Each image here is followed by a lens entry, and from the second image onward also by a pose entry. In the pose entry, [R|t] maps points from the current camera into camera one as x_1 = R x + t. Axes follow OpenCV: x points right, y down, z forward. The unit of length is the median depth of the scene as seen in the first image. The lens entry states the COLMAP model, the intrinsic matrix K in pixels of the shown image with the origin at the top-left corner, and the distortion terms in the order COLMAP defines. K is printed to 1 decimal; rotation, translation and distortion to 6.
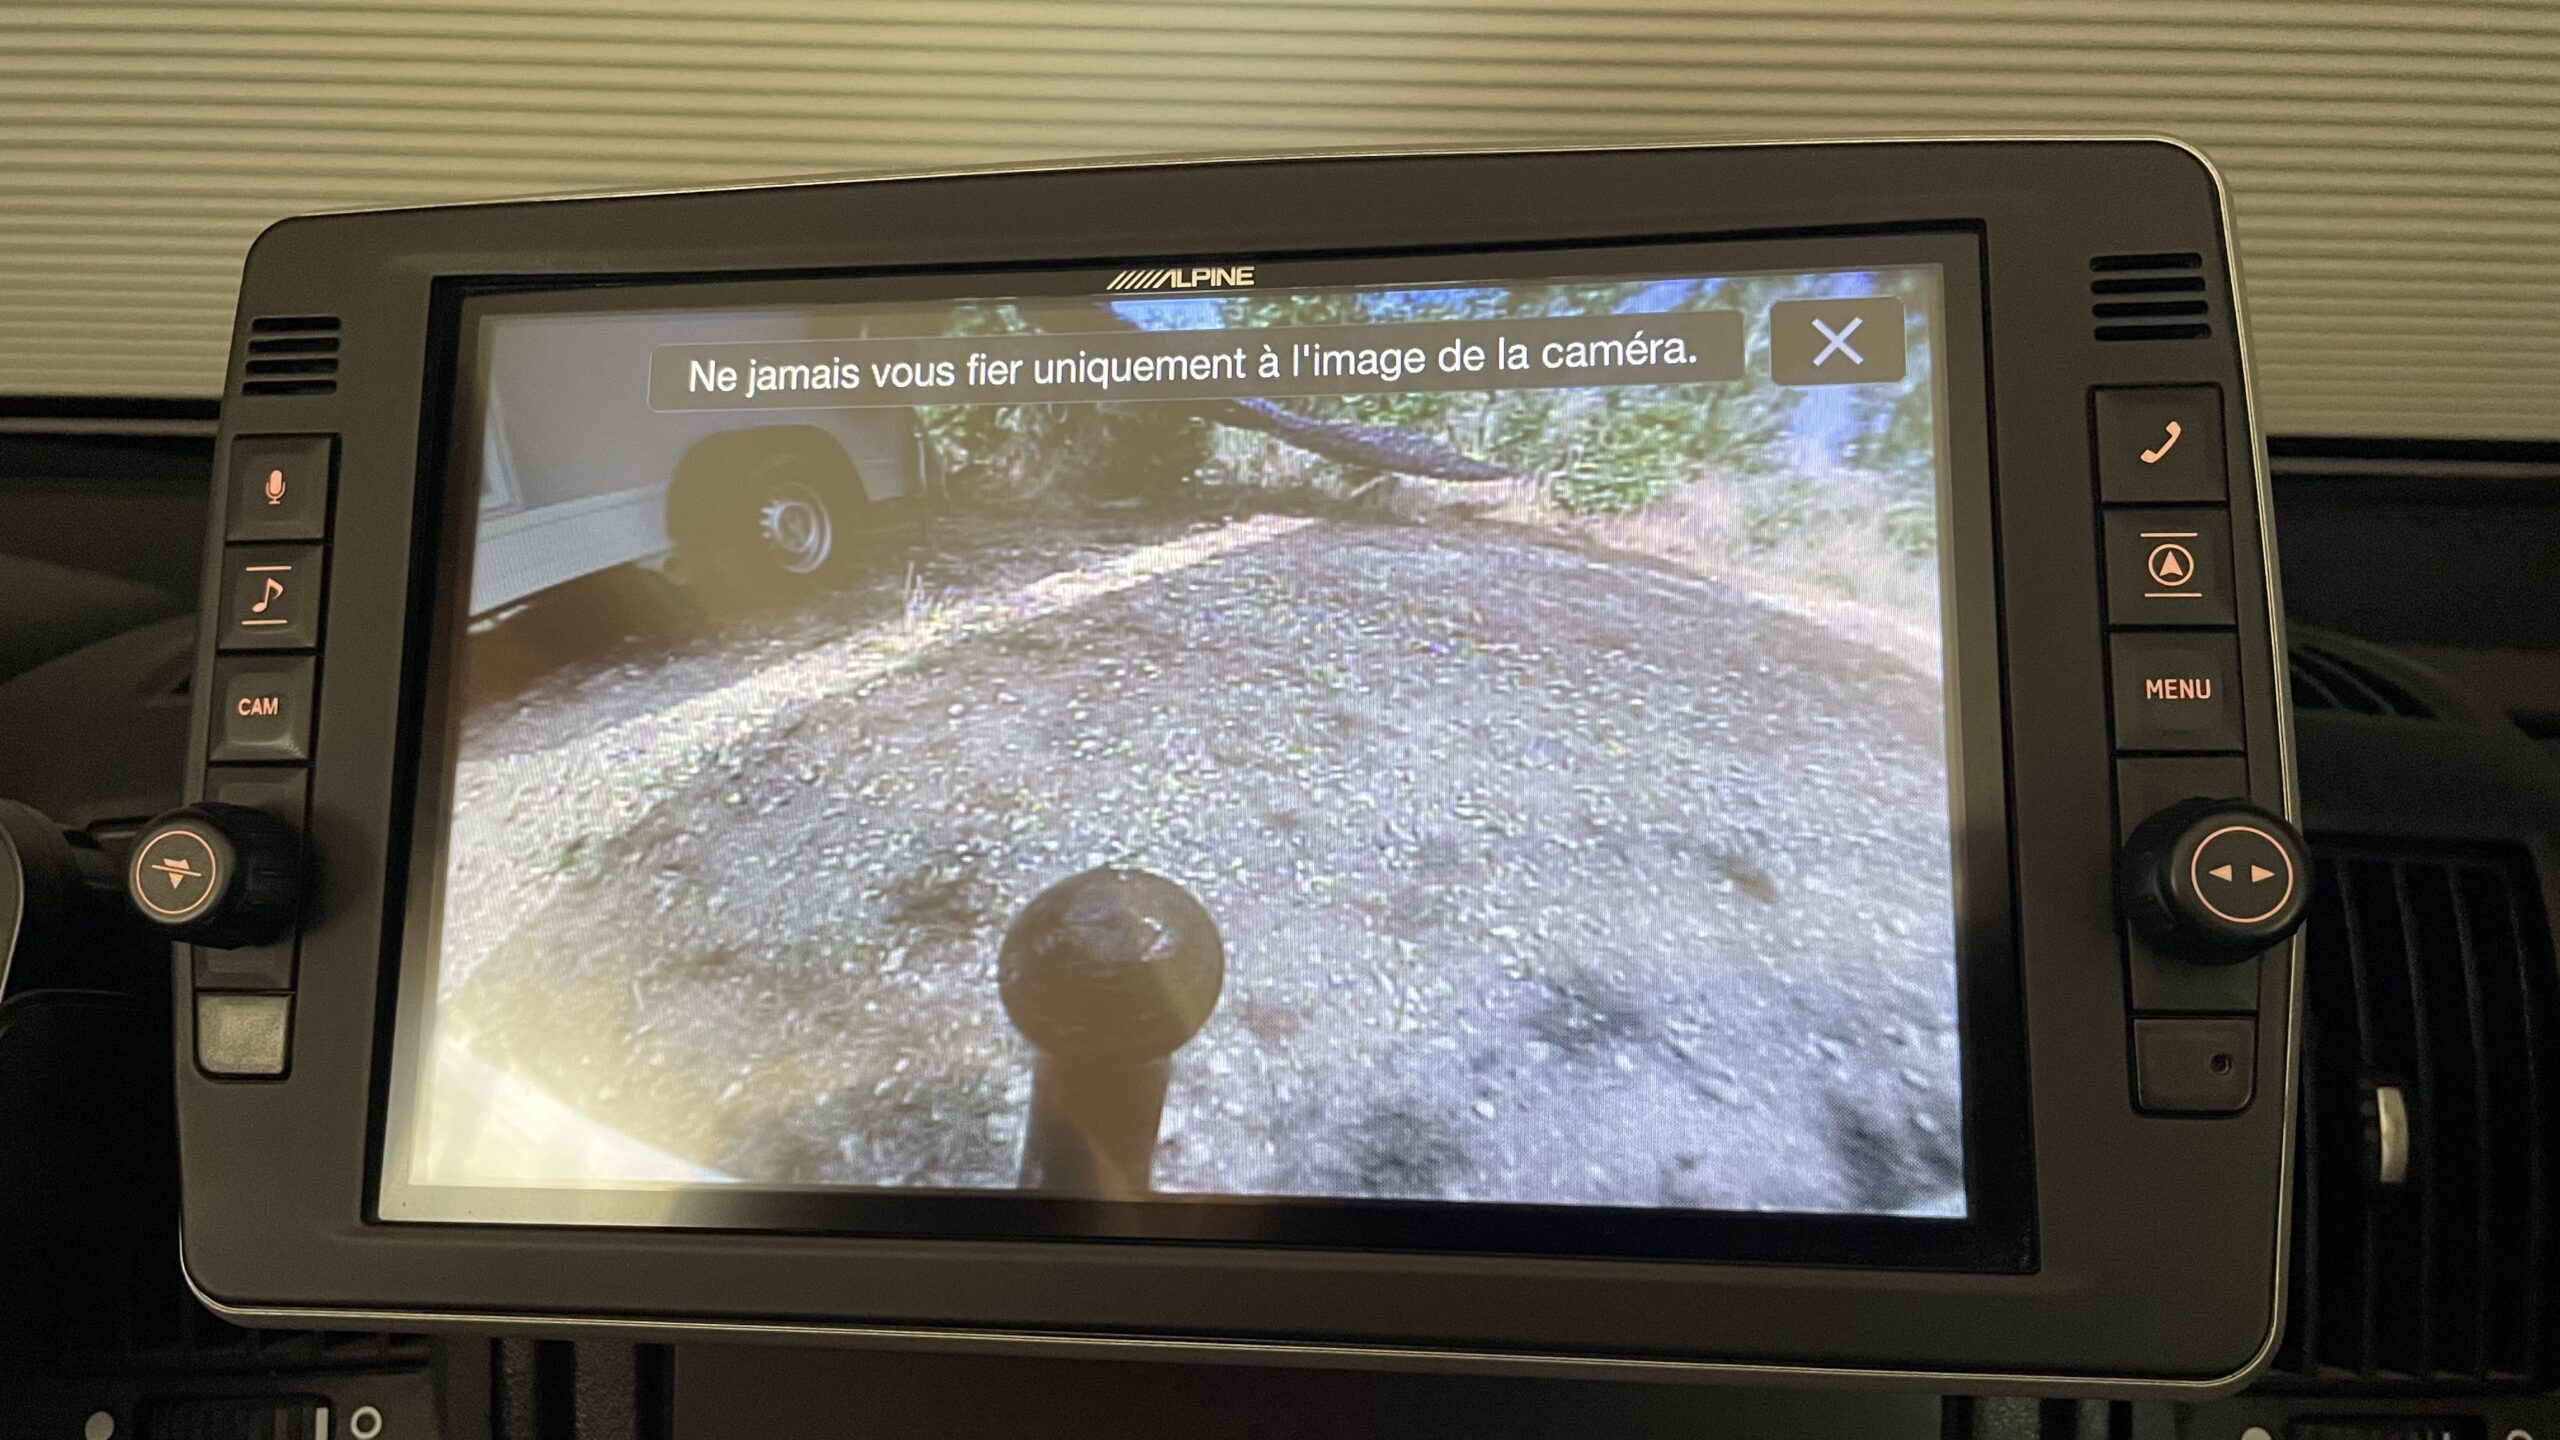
lens RADIAL K [[1986.4, 0, 1286.0], [0, 1986.4, 710.7], [0, 0, 1]] dist [0.034930, -0.054872]
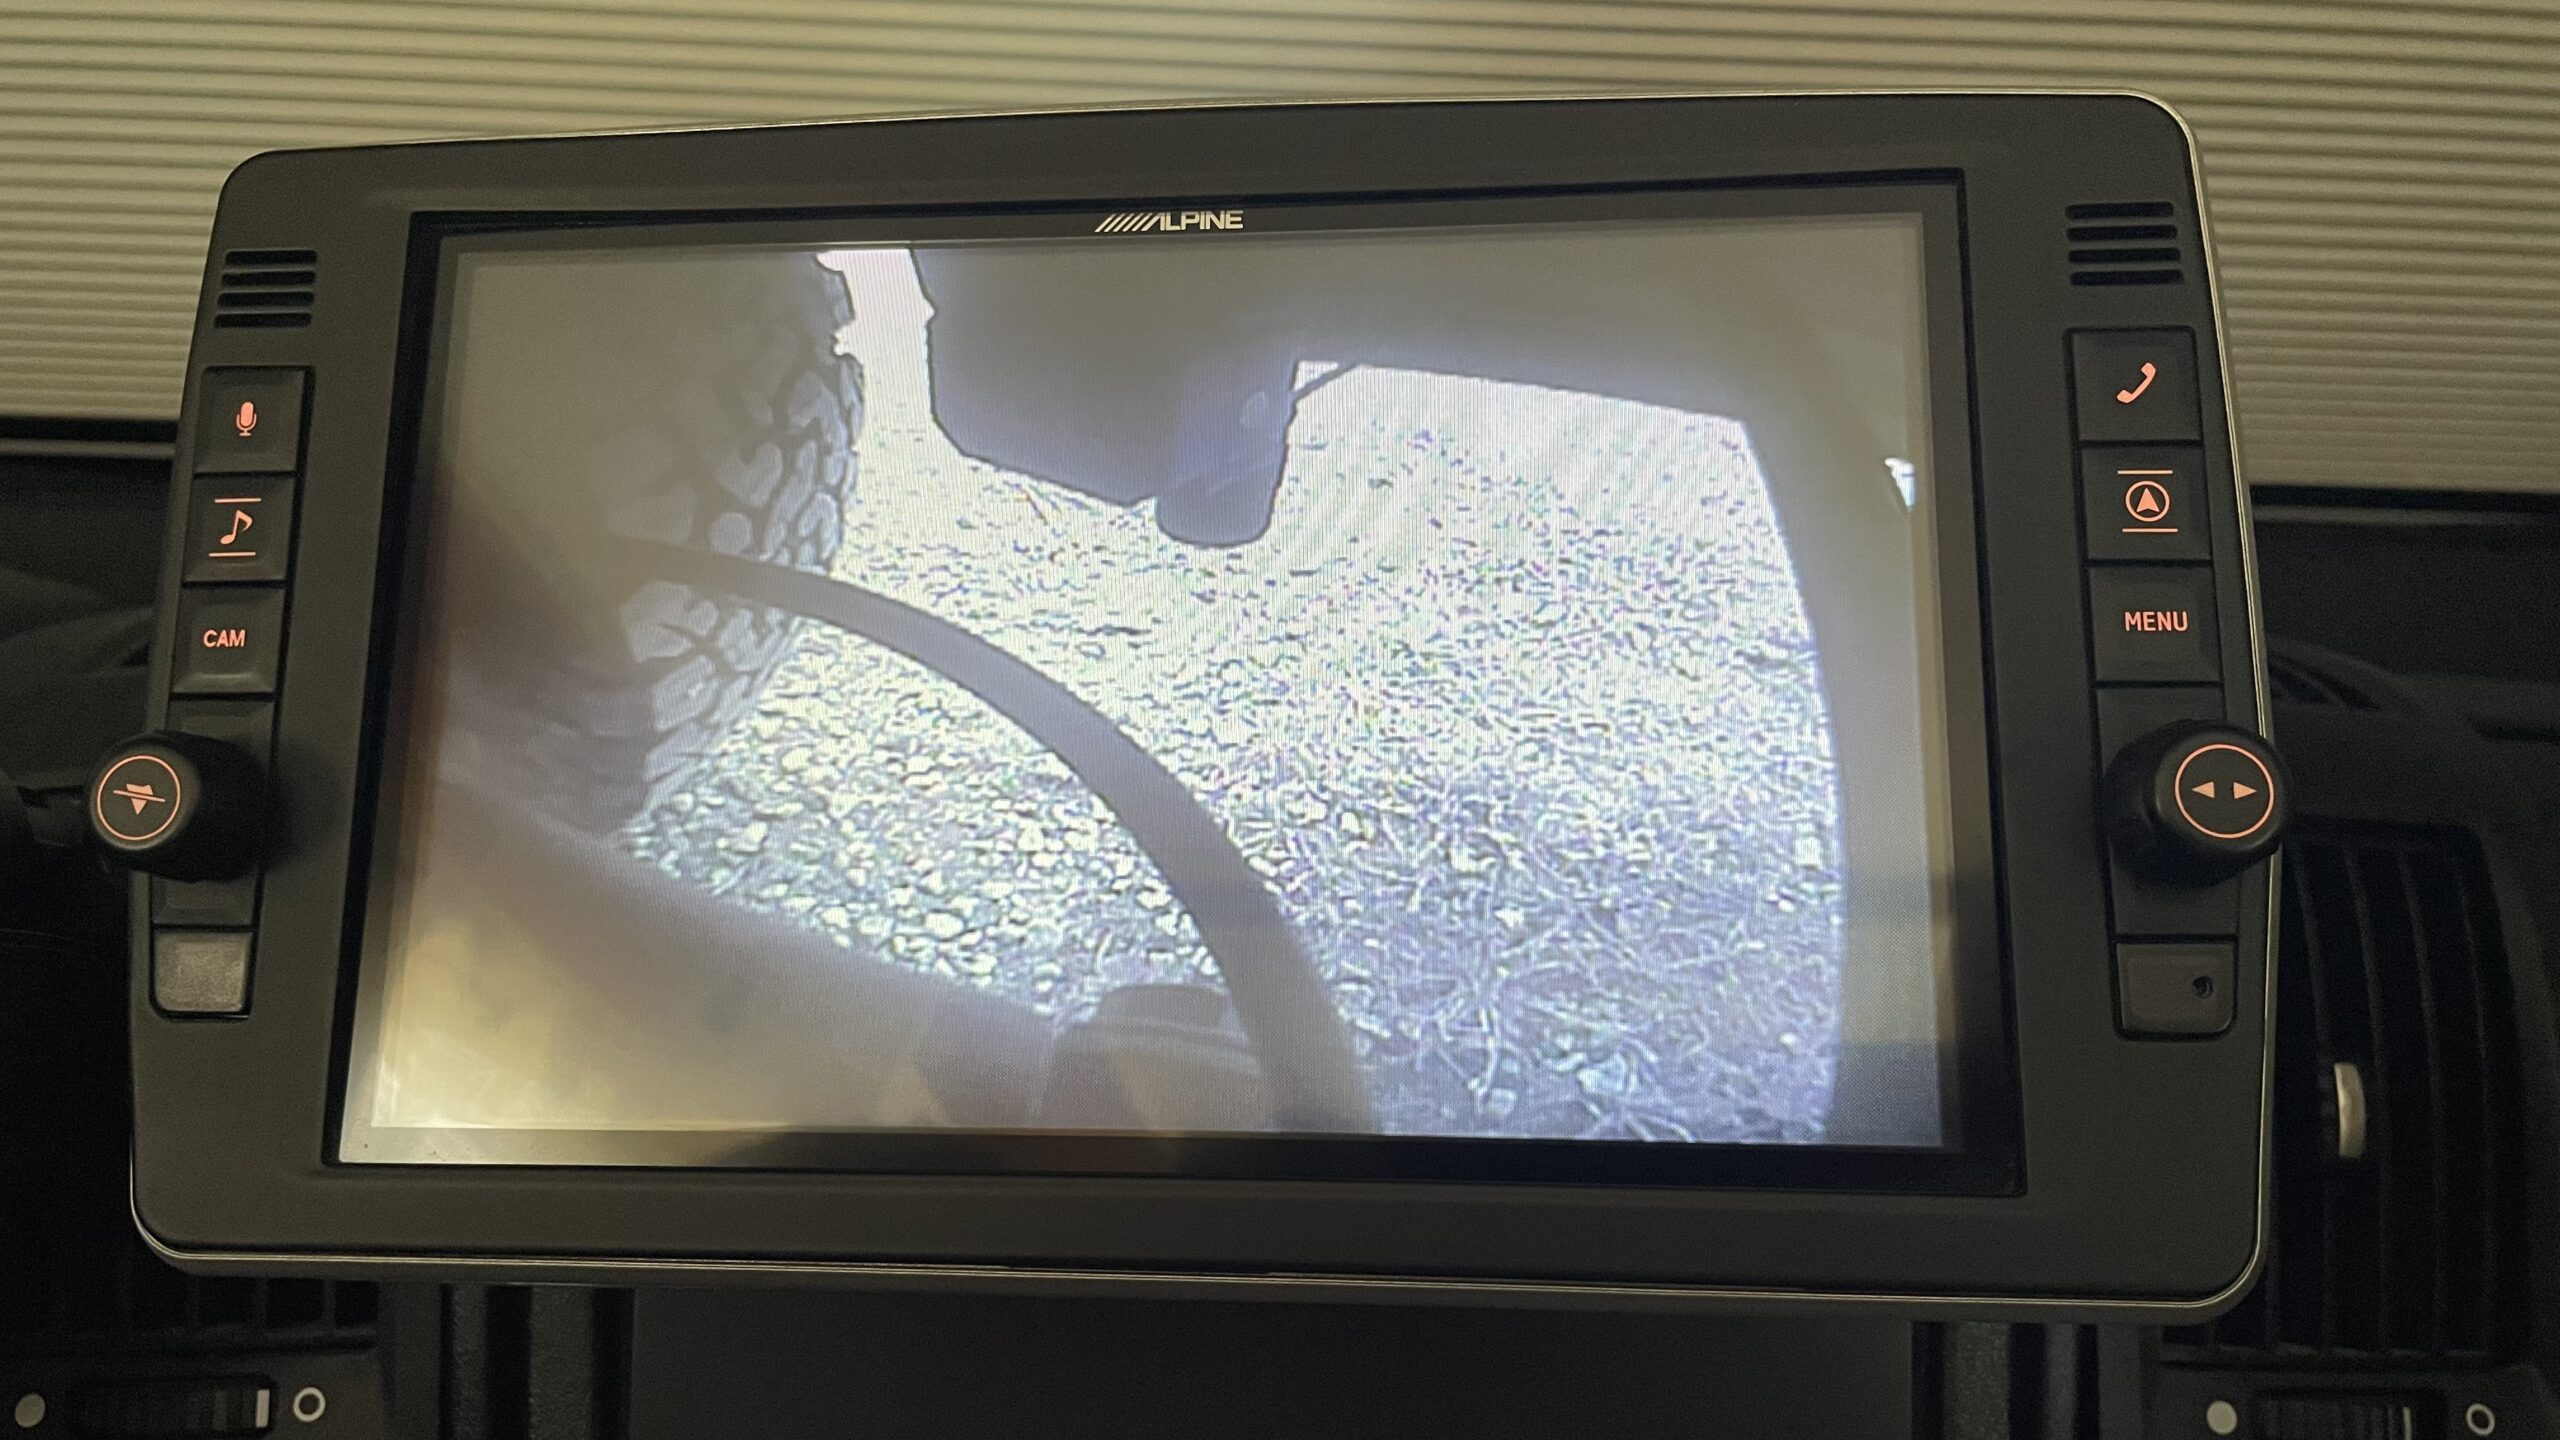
lens RADIAL K [[1986.4, 0, 1291.8], [0, 1986.4, 721.9], [0, 0, 1]] dist [0.034930, -0.054872]
pose [[0.999326, 0.007532, 0.035940, -0.025796], [-0.006366, 0.999454, -0.032437, 0.067821], [-0.036165, 0.032186, 0.998827, 0.002200]]
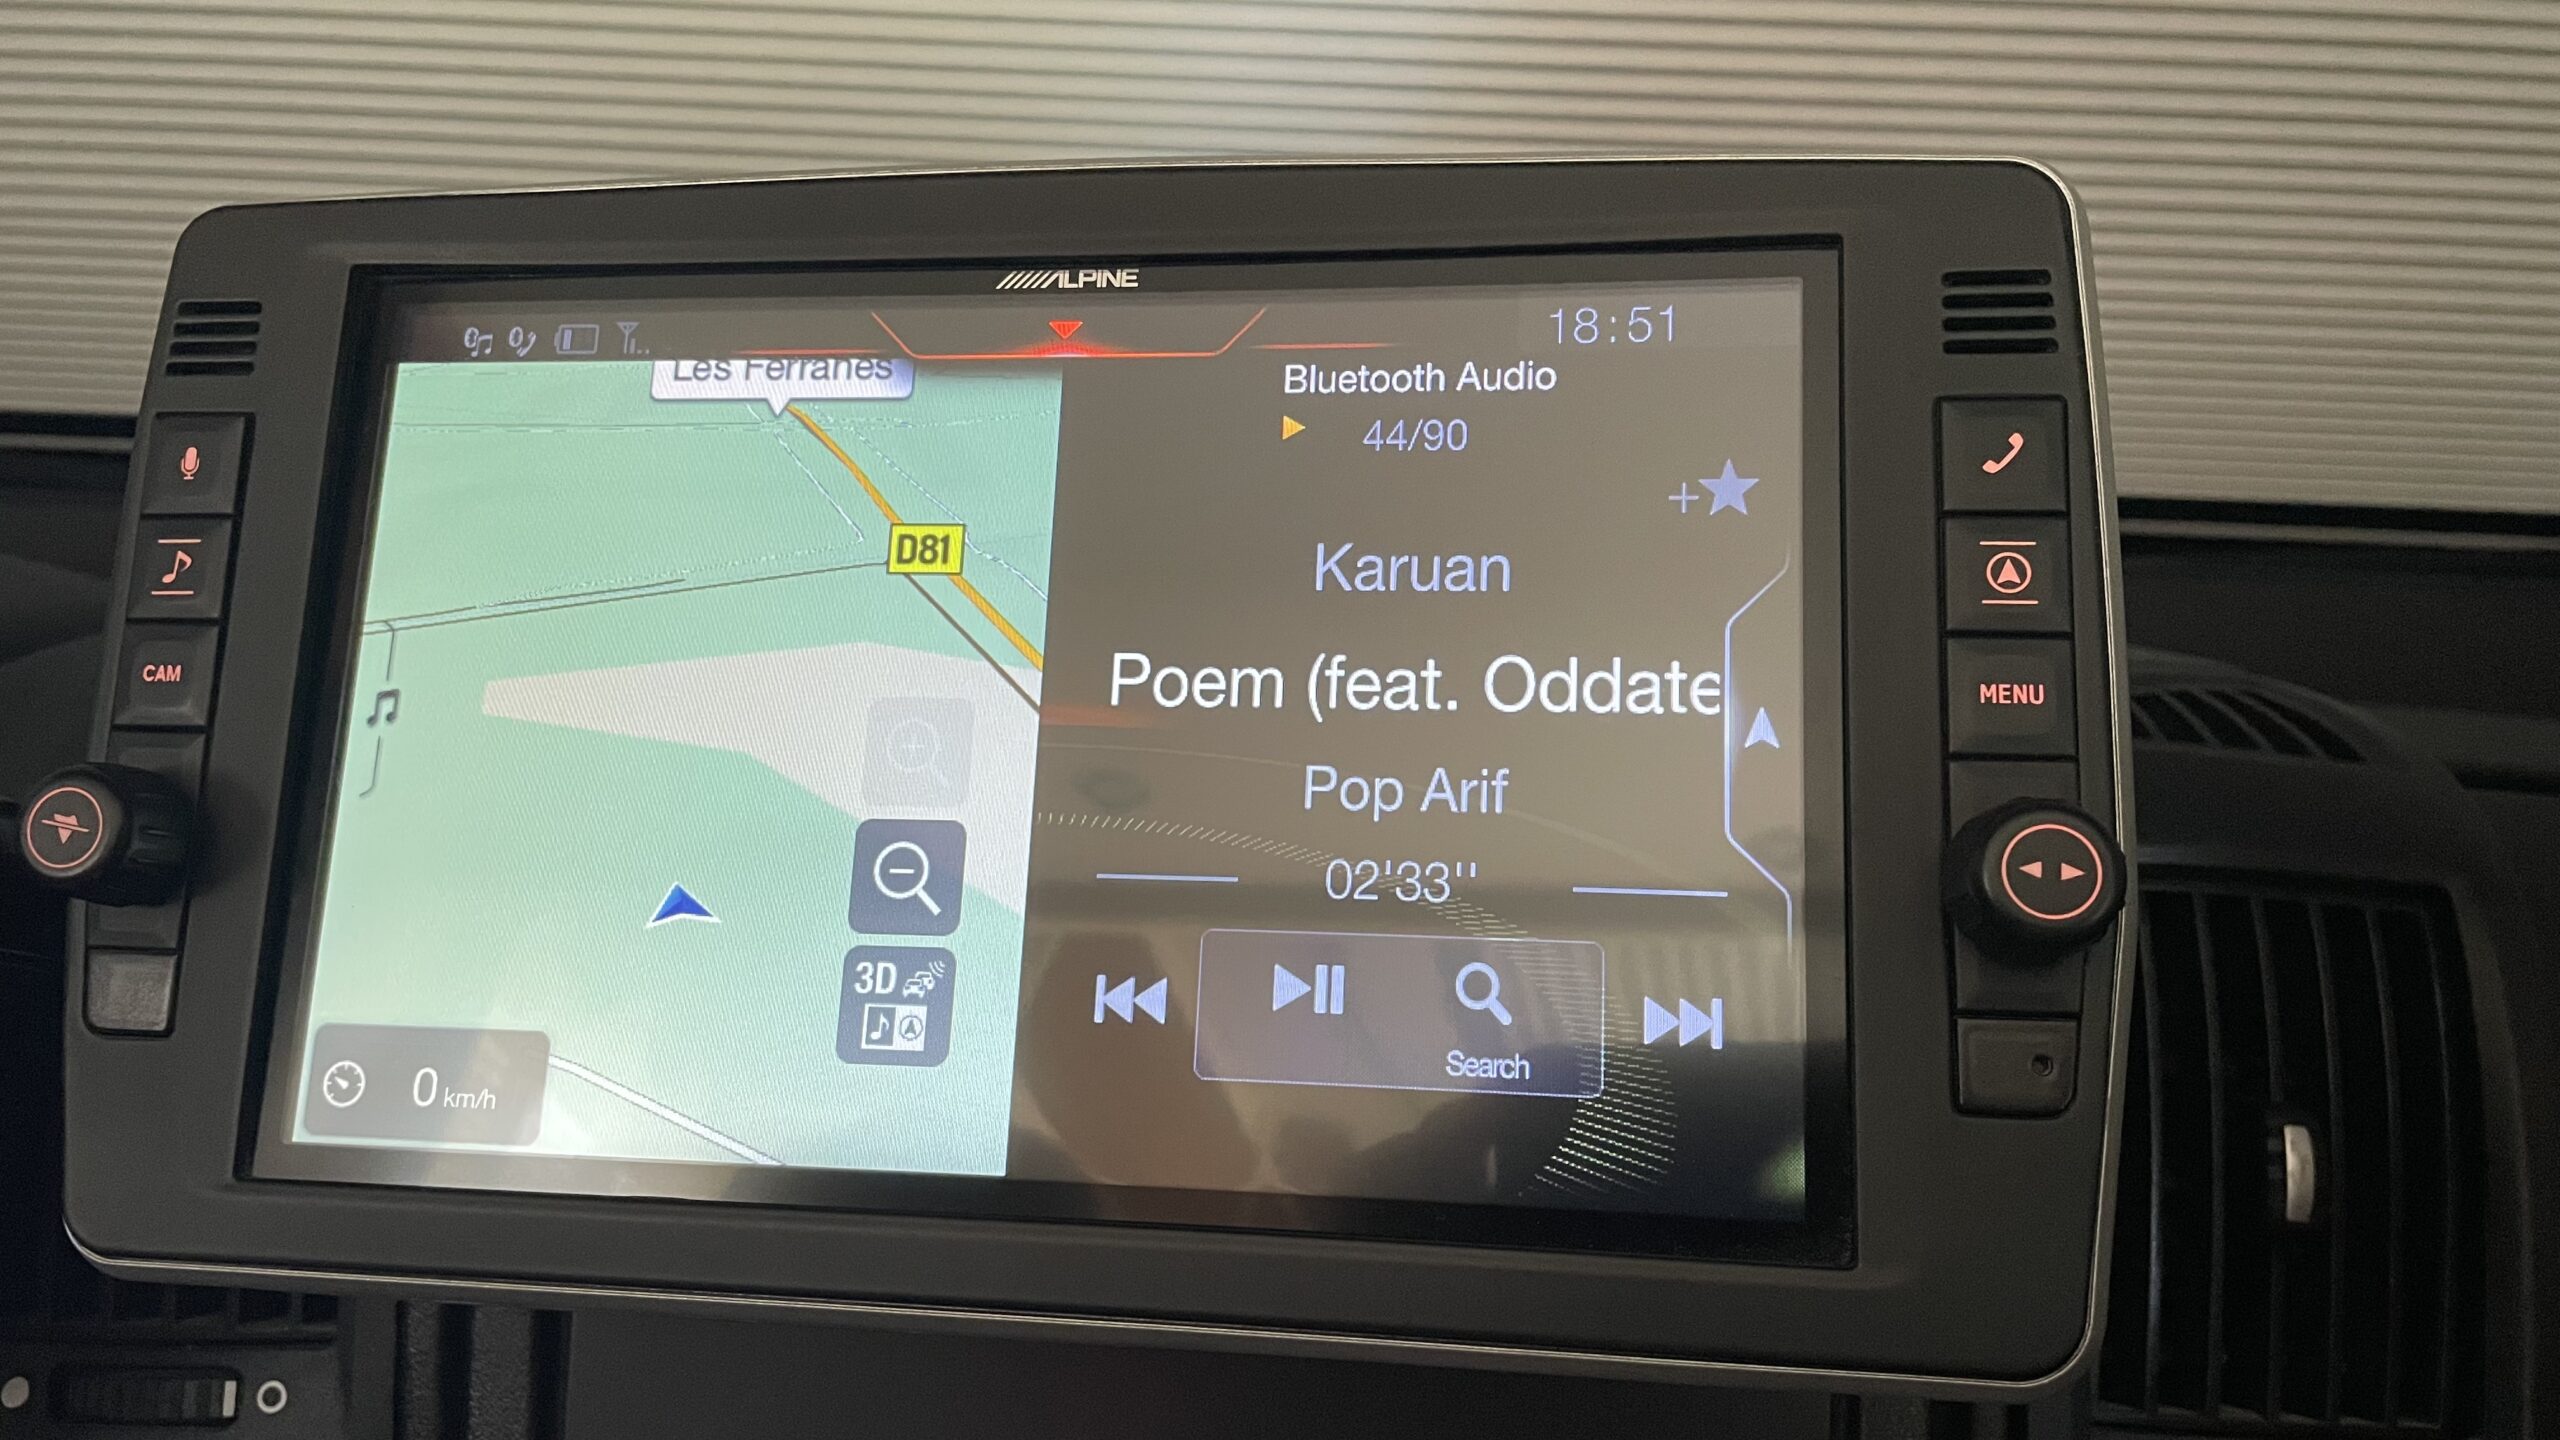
lens RADIAL K [[1986.4, 0, 1314.0], [0, 1986.4, 714.7], [0, 0, 1]] dist [0.034930, -0.054872]
pose [[0.999451, 0.025287, -0.021418, 0.102490], [-0.025941, 0.999188, -0.030820, 0.035616], [0.020621, 0.031358, 0.999295, -0.016242]]
